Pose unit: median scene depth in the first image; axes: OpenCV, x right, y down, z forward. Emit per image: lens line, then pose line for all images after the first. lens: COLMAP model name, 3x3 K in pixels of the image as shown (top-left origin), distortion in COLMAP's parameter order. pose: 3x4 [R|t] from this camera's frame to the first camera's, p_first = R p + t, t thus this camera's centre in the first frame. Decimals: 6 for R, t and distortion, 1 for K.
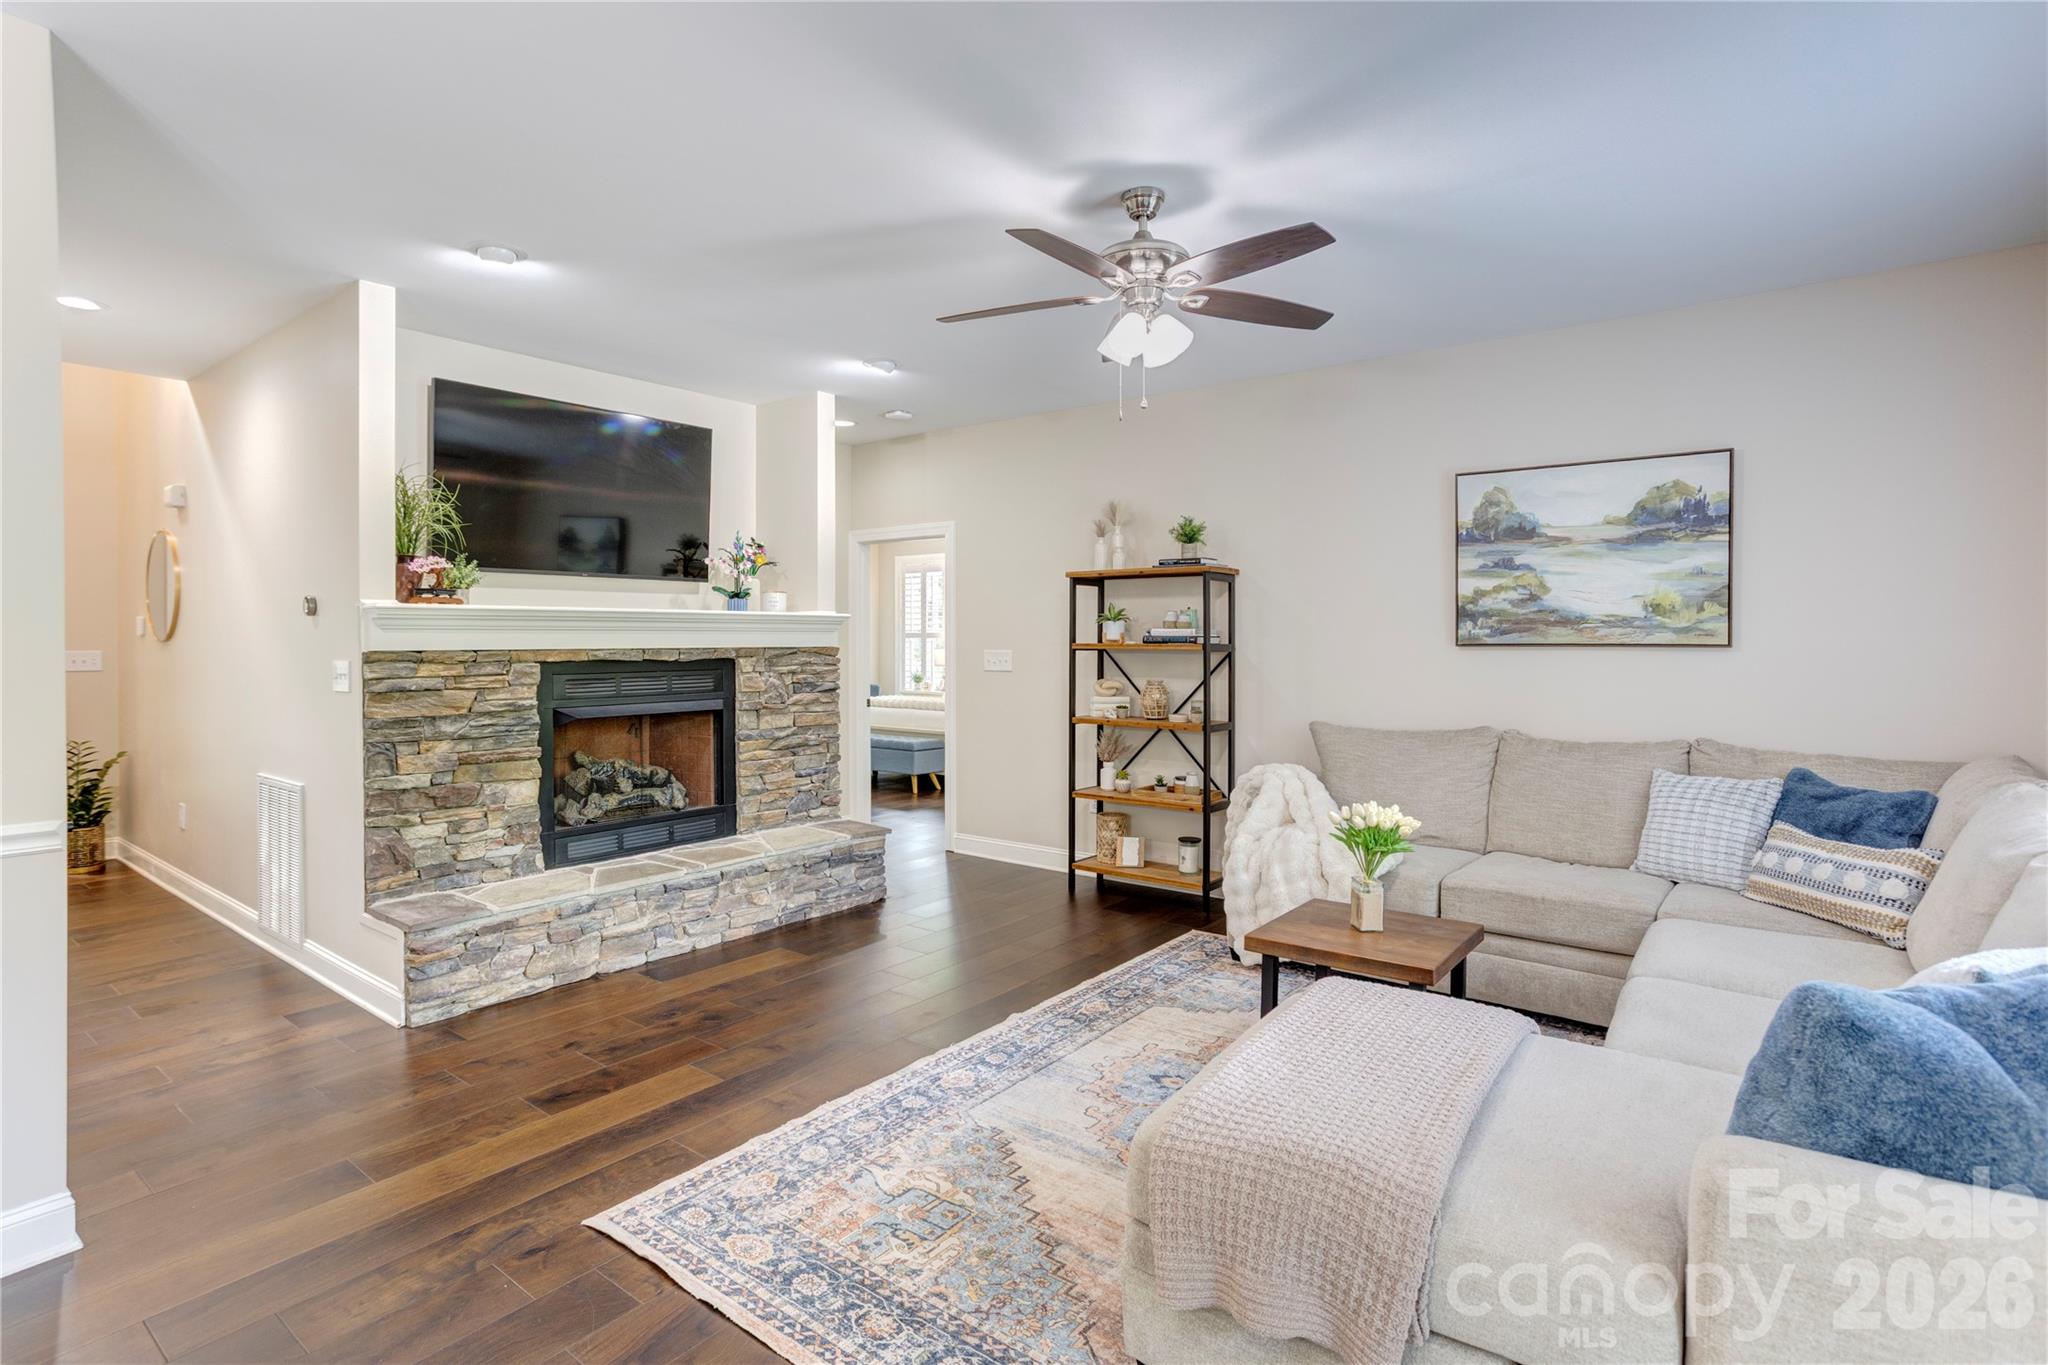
lens RADIAL K [[1028.2, 0, 996.4], [0, 1028.2, 652.1], [0, 0, 1]] dist [-0.054339, 0.035100]
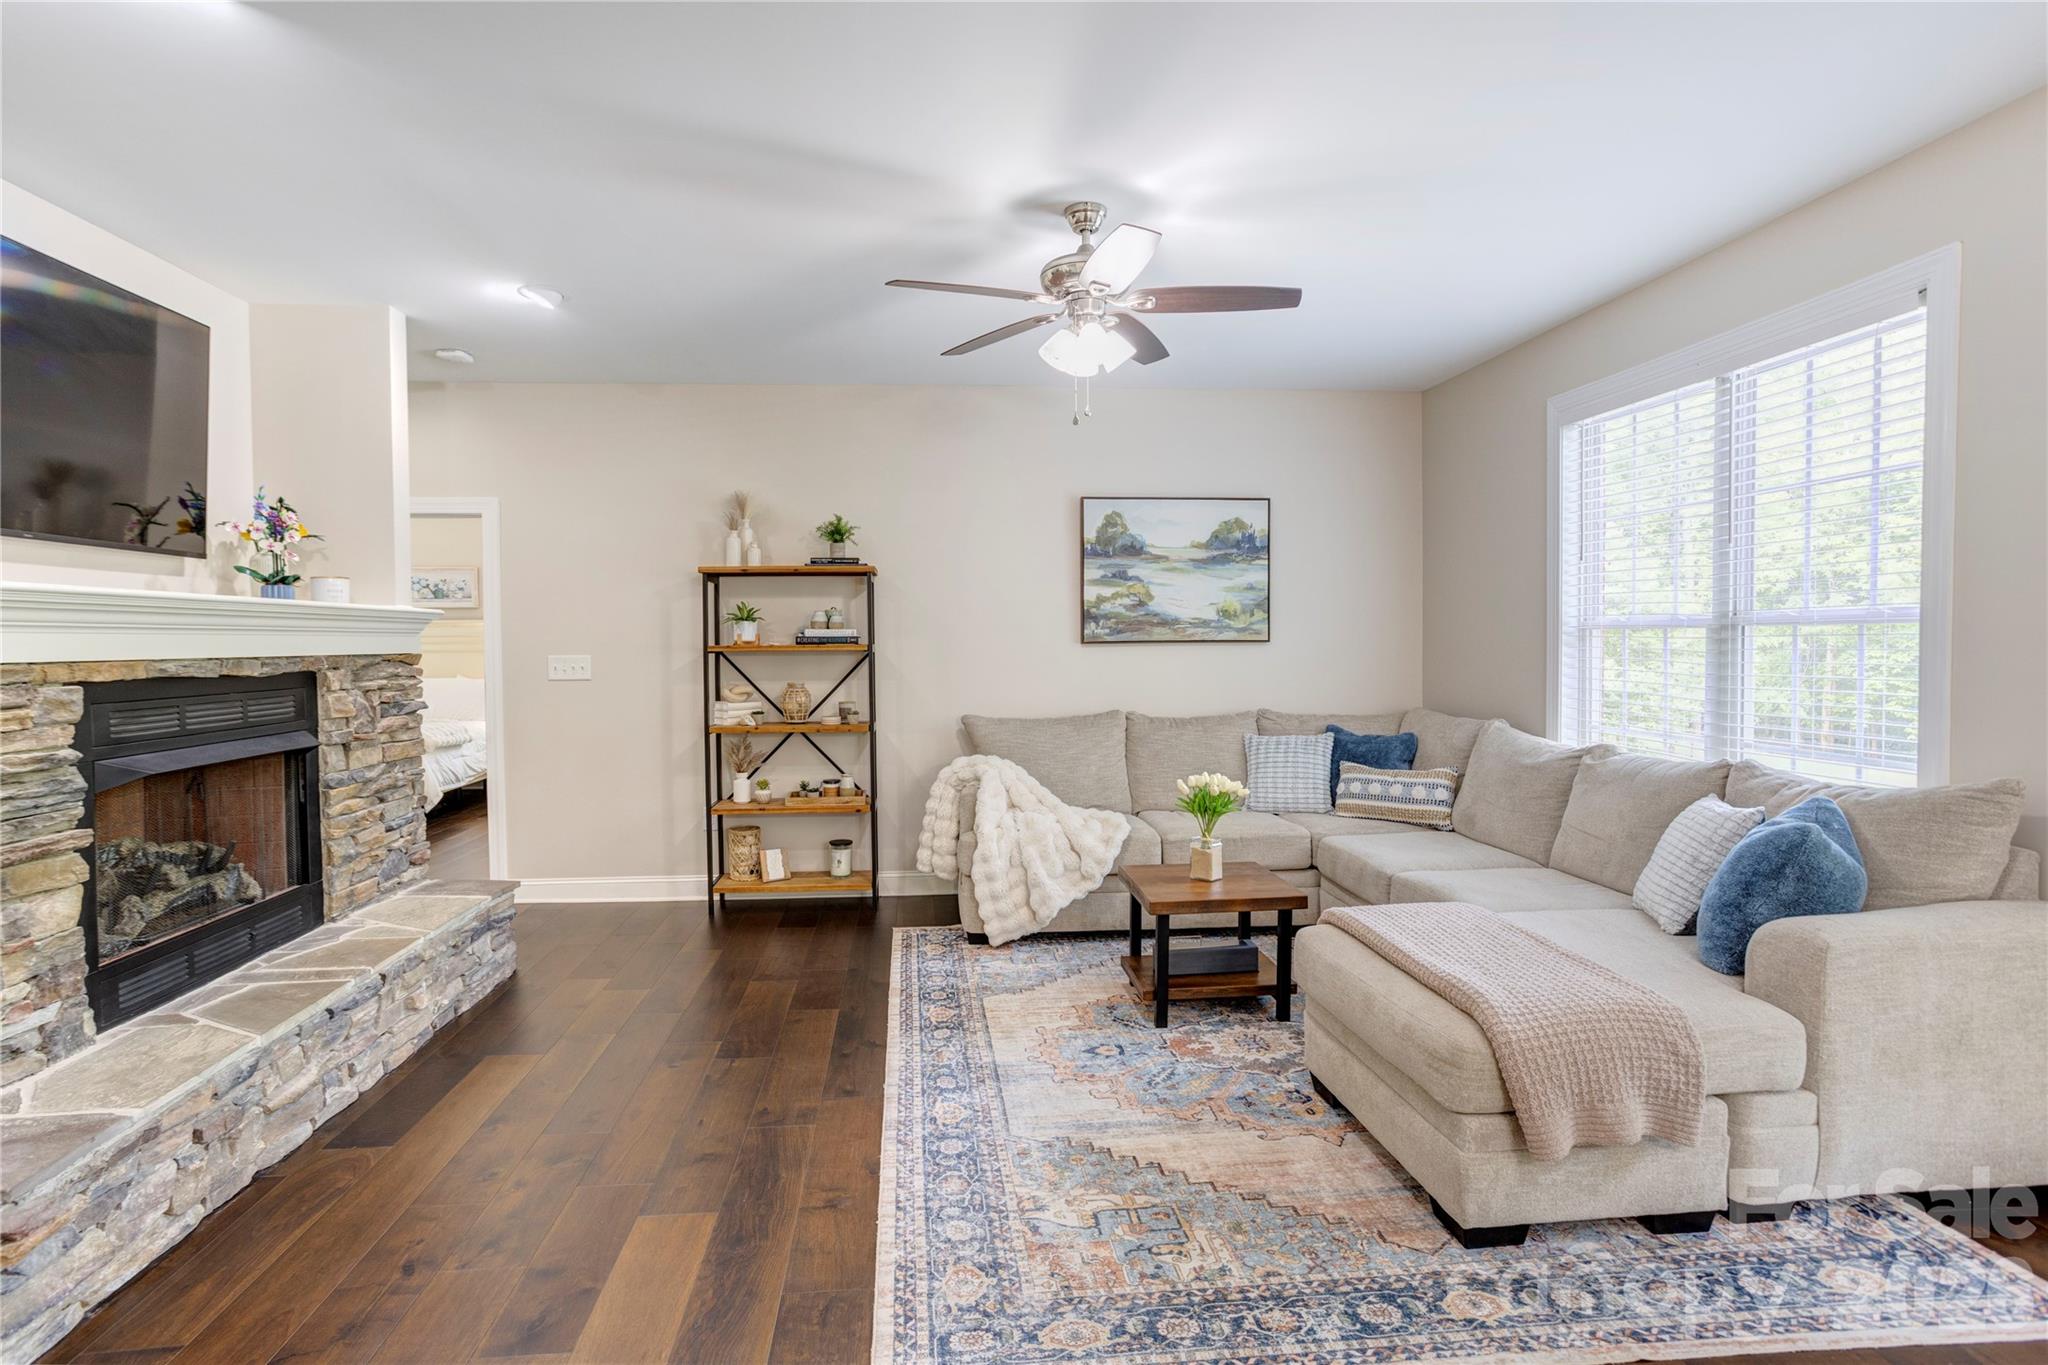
lens RADIAL K [[1023.6, 0, 1008.9], [0, 1023.6, 668.3], [0, 0, 1]] dist [-0.047364, 0.032469]
pose [[0.724892, -0.024779, 0.688417, -0.438935], [0.016473, 0.999691, 0.018637, -0.000844], [-0.688666, -0.002170, 0.725076, 0.207020]]
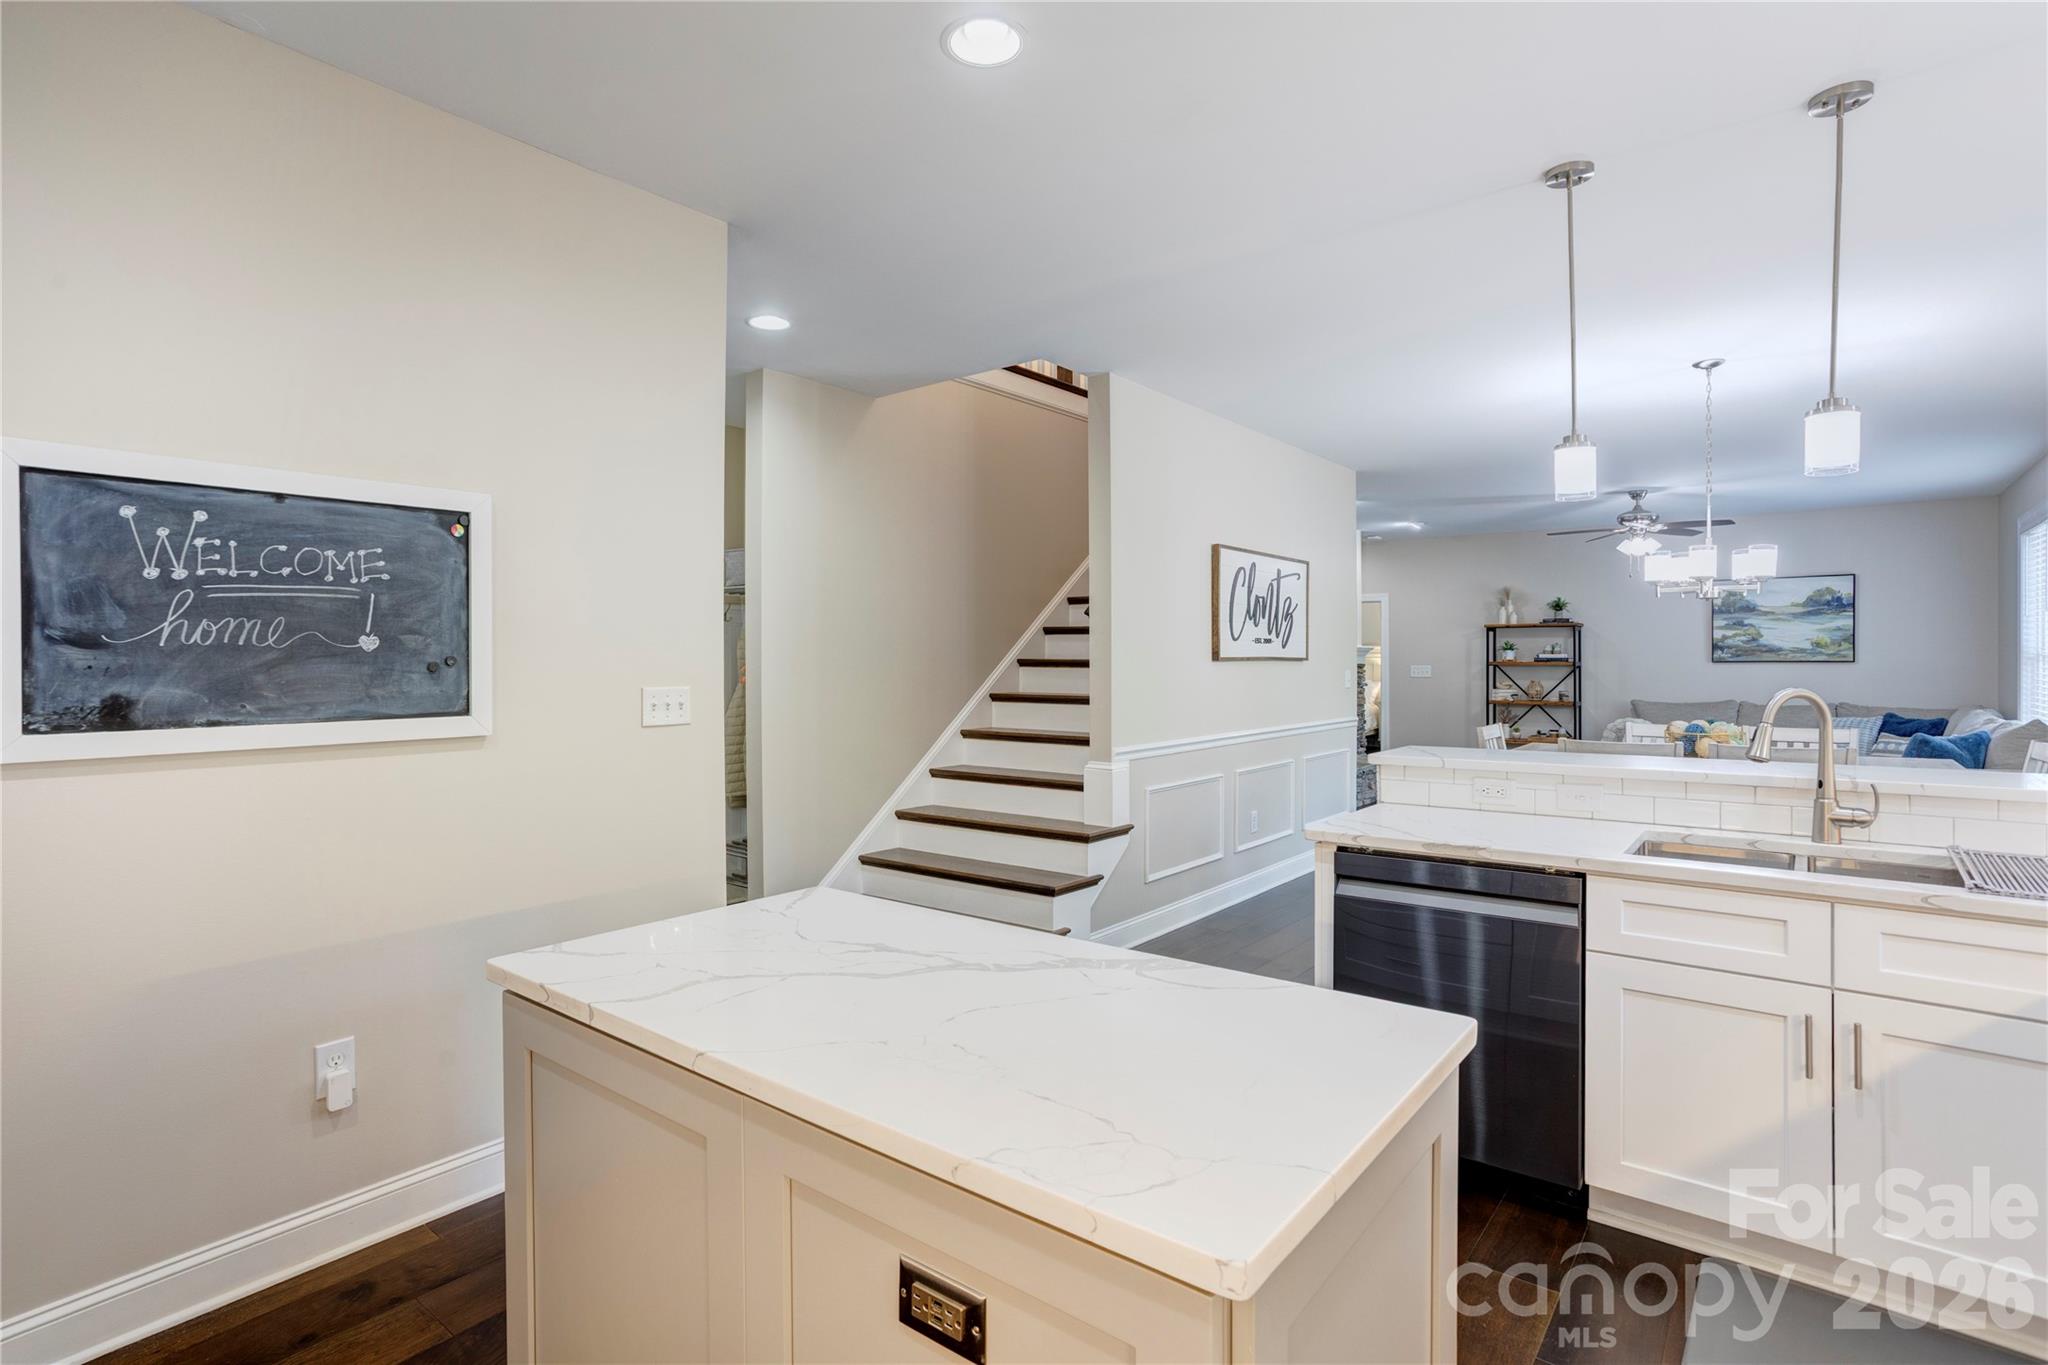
lens RADIAL K [[1006.9, 0, 1012.0], [0, 1006.9, 662.5], [0, 0, 1]] dist [0.001989, 0.000916]
pose [[0.999999, -0.000545, -0.000909, -1.019737], [0.000534, 0.999930, -0.011830, 0.018899], [0.000916, 0.011830, 0.999930, -1.110694]]
